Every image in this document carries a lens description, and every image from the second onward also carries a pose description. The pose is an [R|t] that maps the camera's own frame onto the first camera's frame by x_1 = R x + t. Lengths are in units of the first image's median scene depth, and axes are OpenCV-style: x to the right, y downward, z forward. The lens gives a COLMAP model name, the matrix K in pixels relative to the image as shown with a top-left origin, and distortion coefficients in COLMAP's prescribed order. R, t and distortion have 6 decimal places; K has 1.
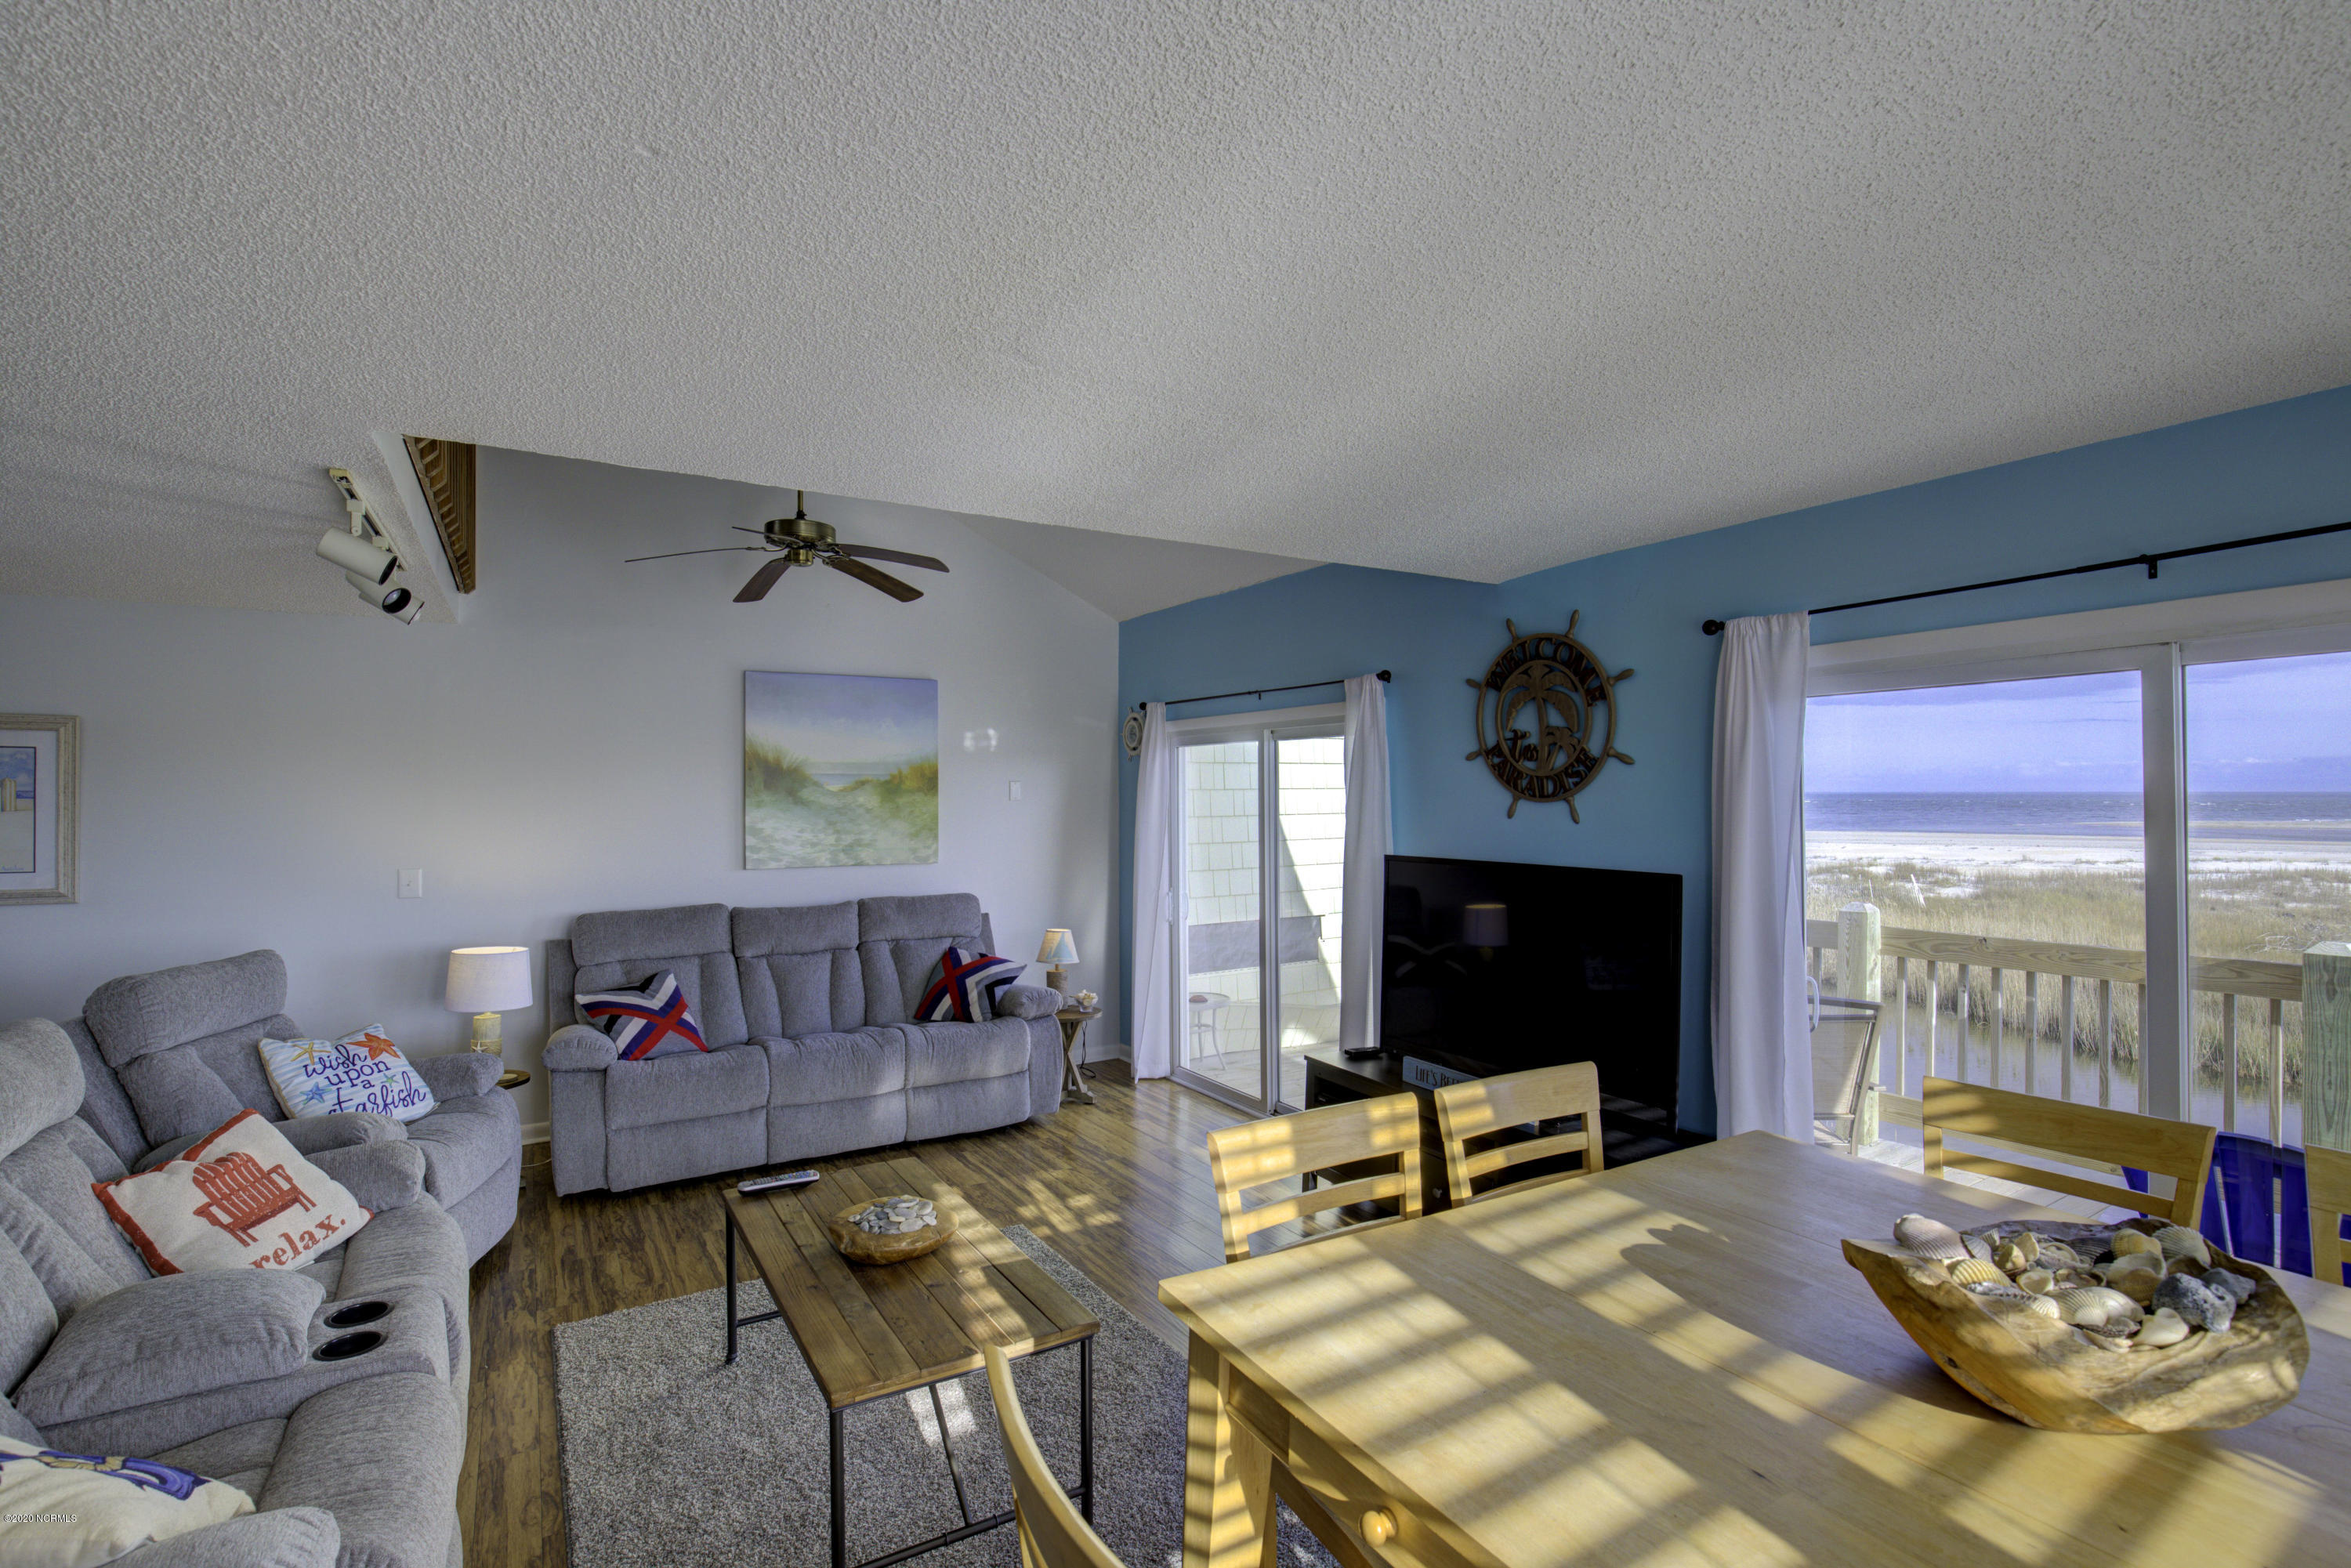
lens RADIAL K [[1071.2, 0, 1176.2], [0, 1071.2, 791.1], [0, 0, 1]] dist [-0.025047, 0.000878]
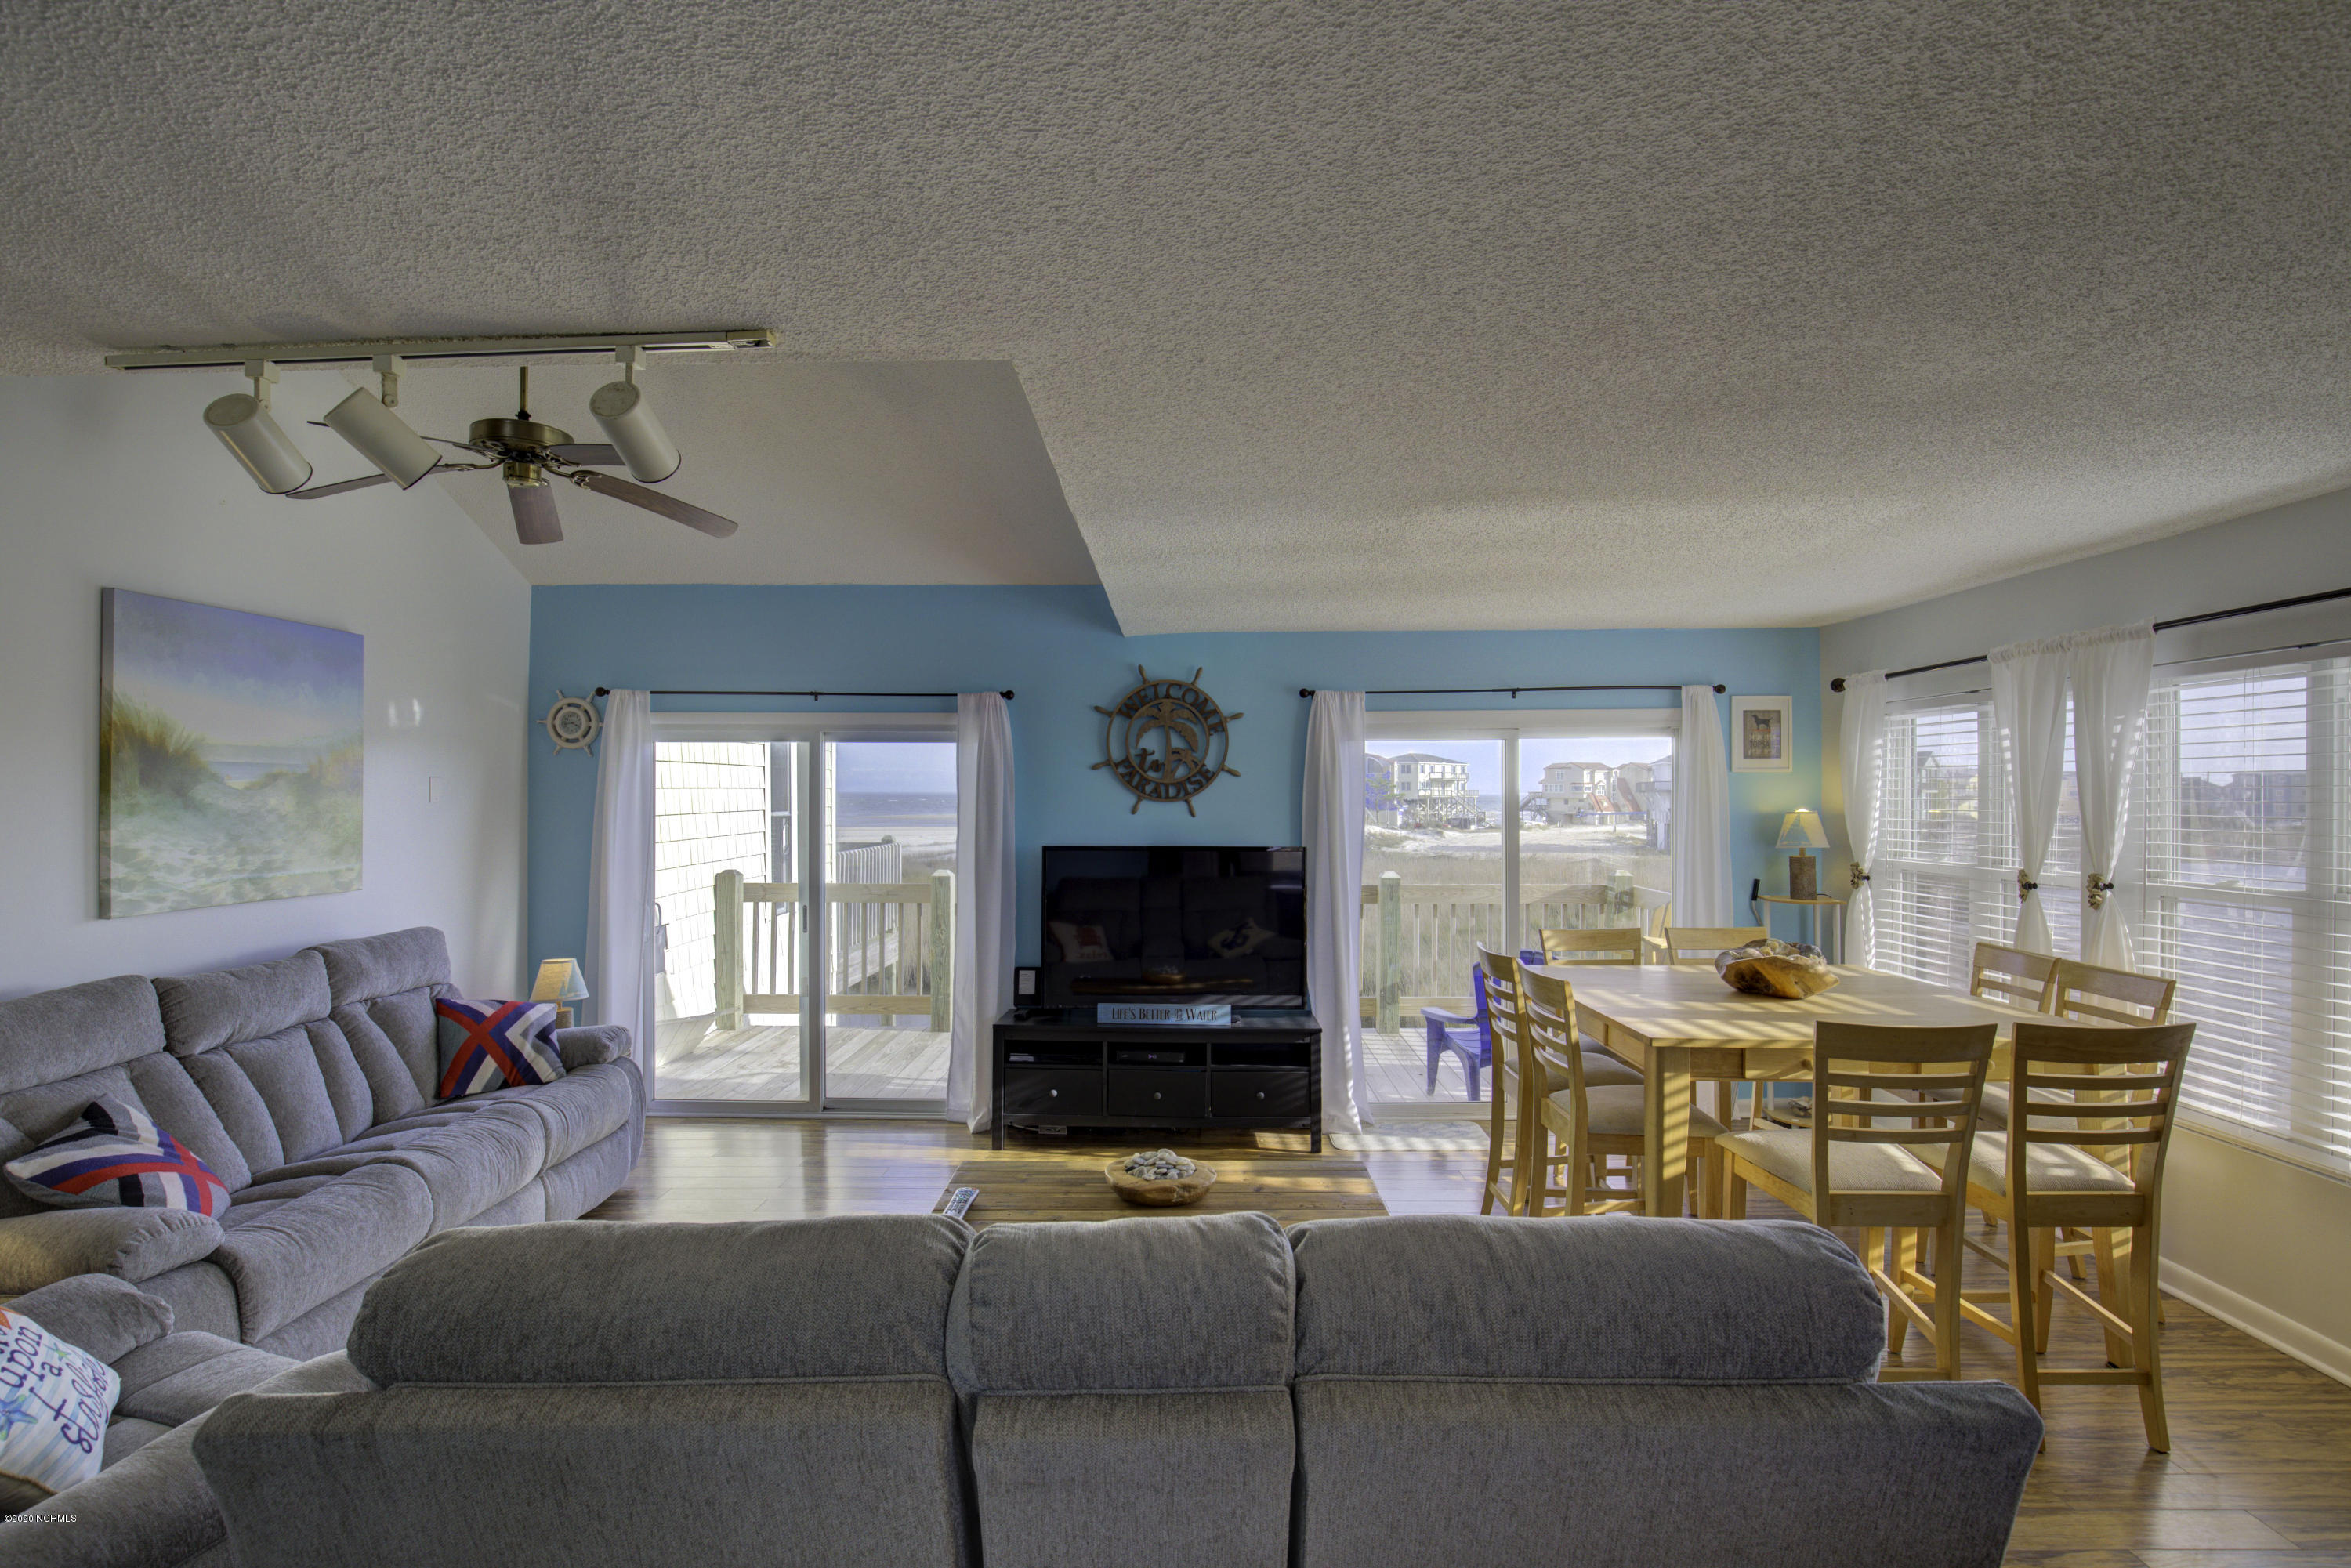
lens RADIAL K [[1076.1, 0, 1176.3], [0, 1076.1, 786.7], [0, 0, 1]] dist [-0.039556, 0.009400]
pose [[0.533135, 0.008585, 0.845987, -0.637631], [-0.005941, 0.999962, -0.006404, -0.000662], [-0.846009, -0.001611, 0.533166, 0.195189]]
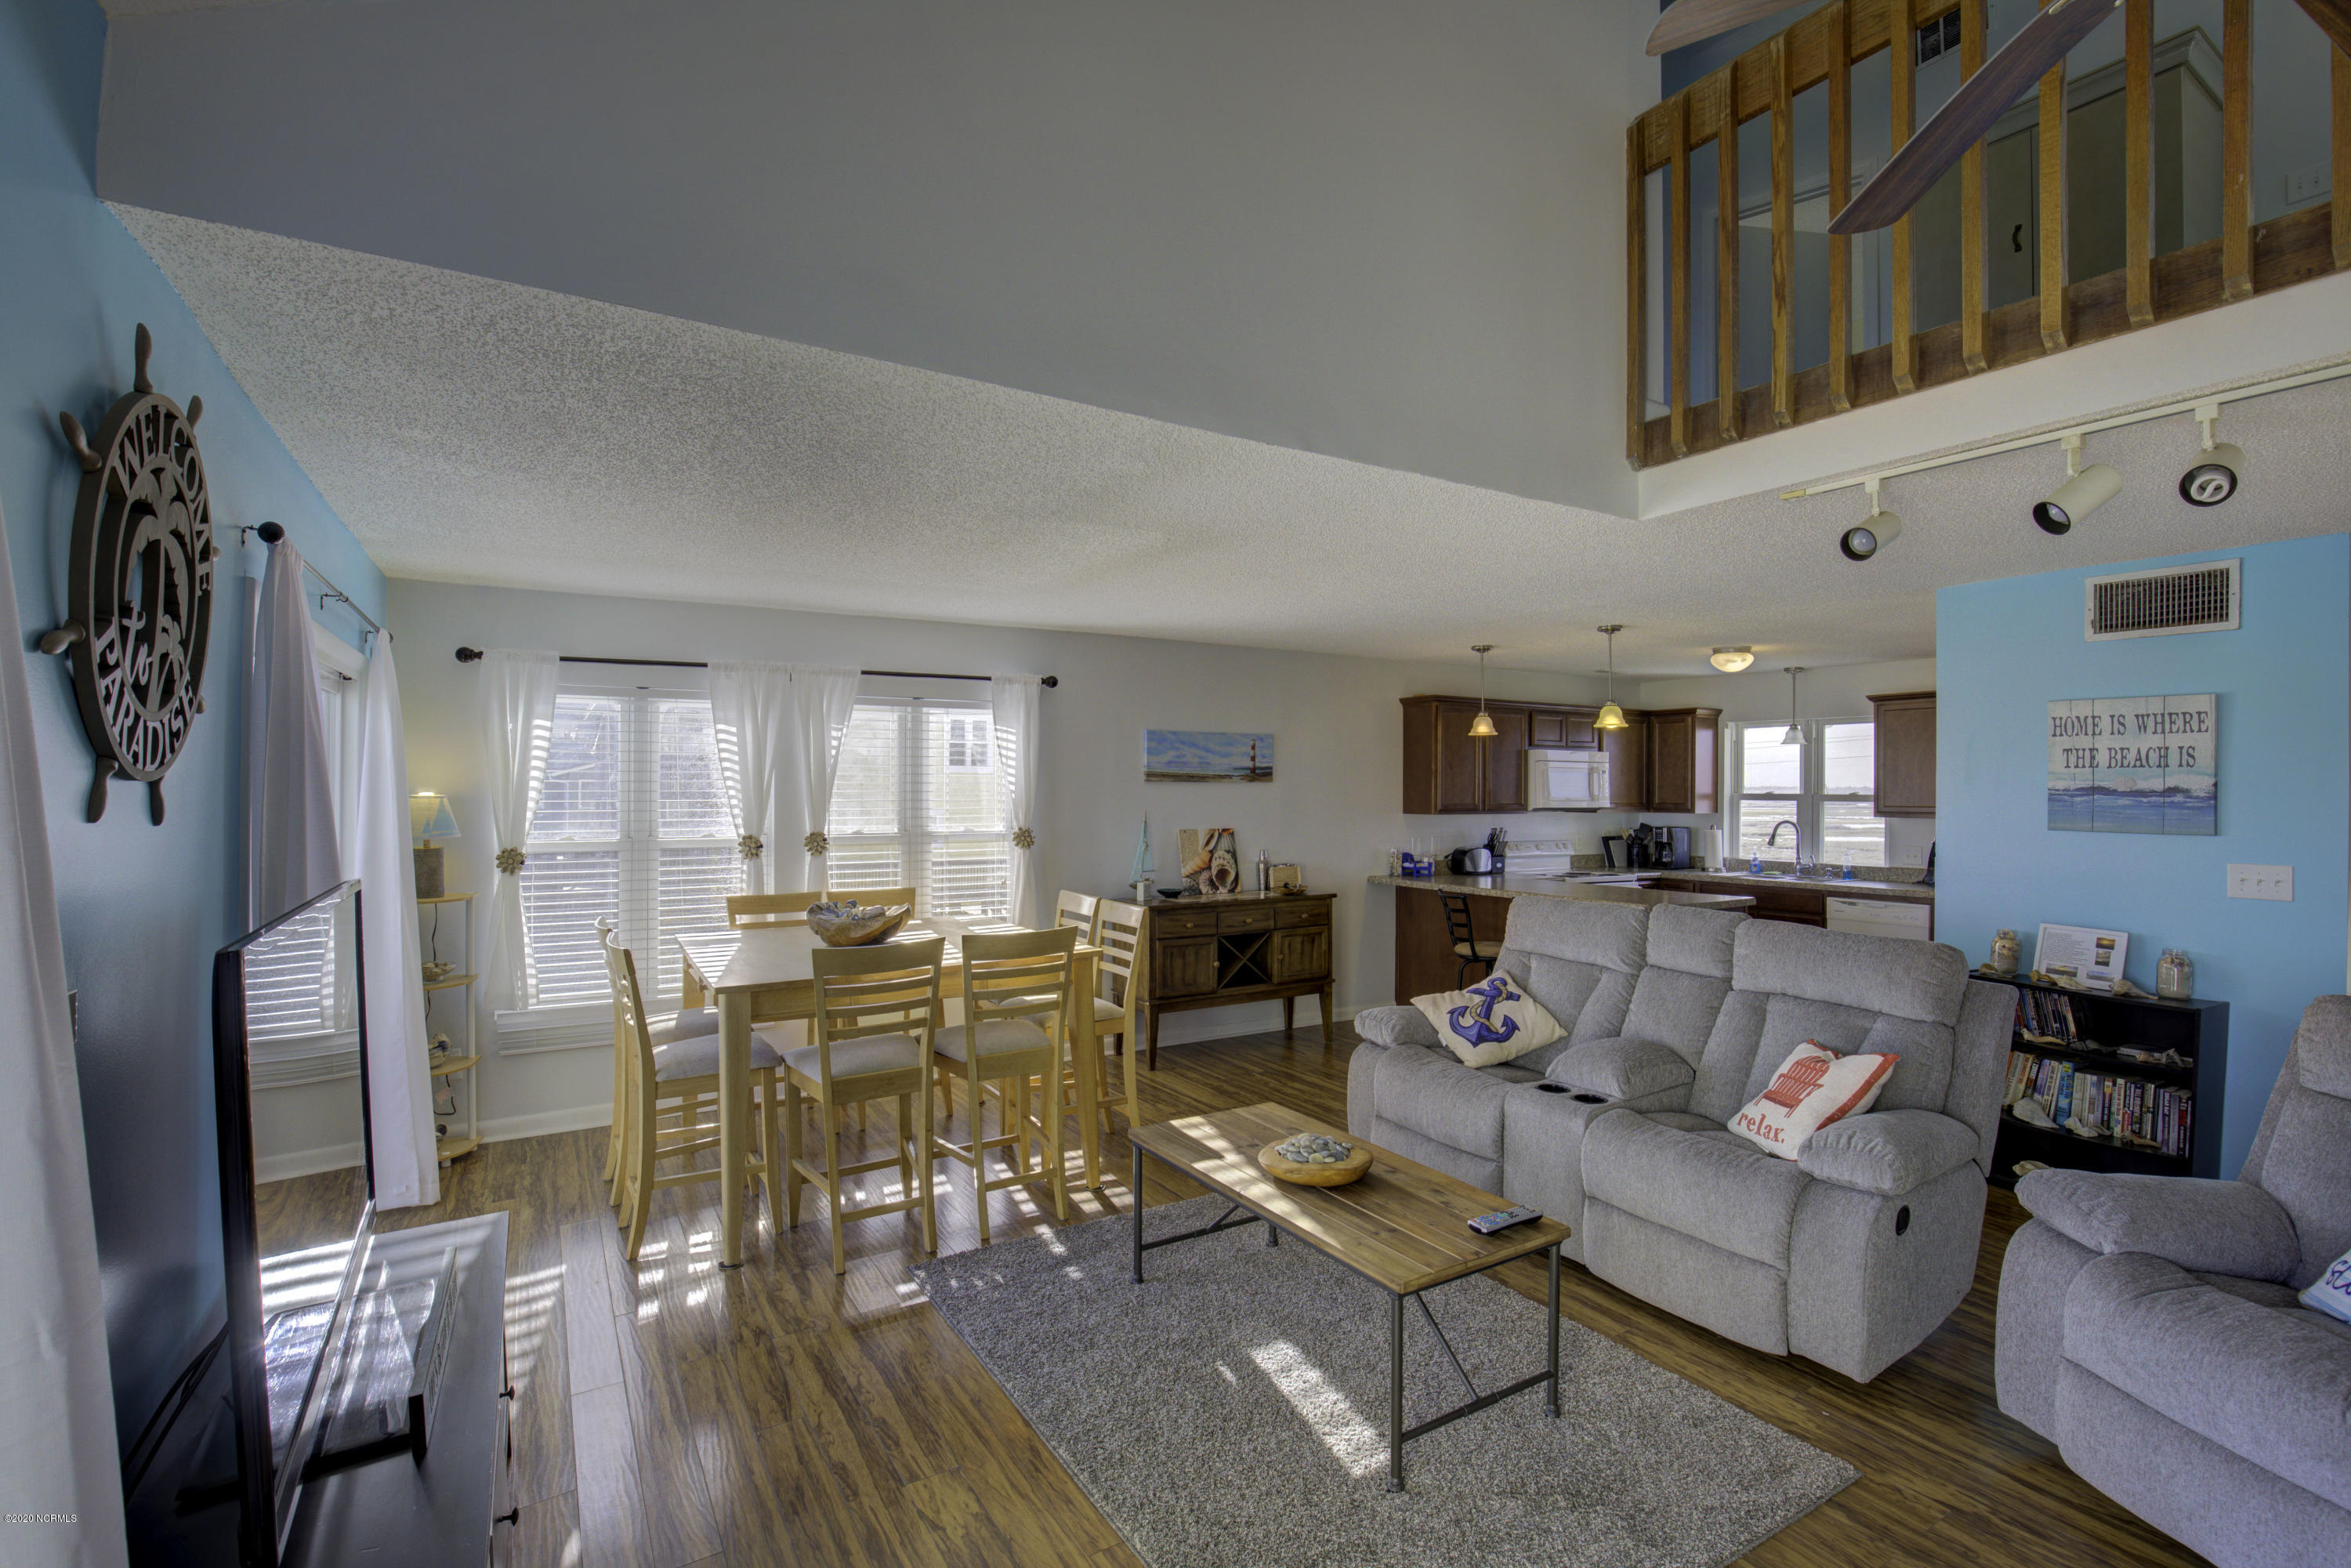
lens RADIAL K [[1082.0, 0, 1181.3], [0, 1082.0, 783.5], [0, 0, 1]] dist [-0.000534, 0.007019]
pose [[-0.999996, 0.001309, 0.002503, -0.067126], [0.001289, 0.999967, -0.008056, 0.011334], [-0.002513, -0.008053, -0.999964, 1.118458]]
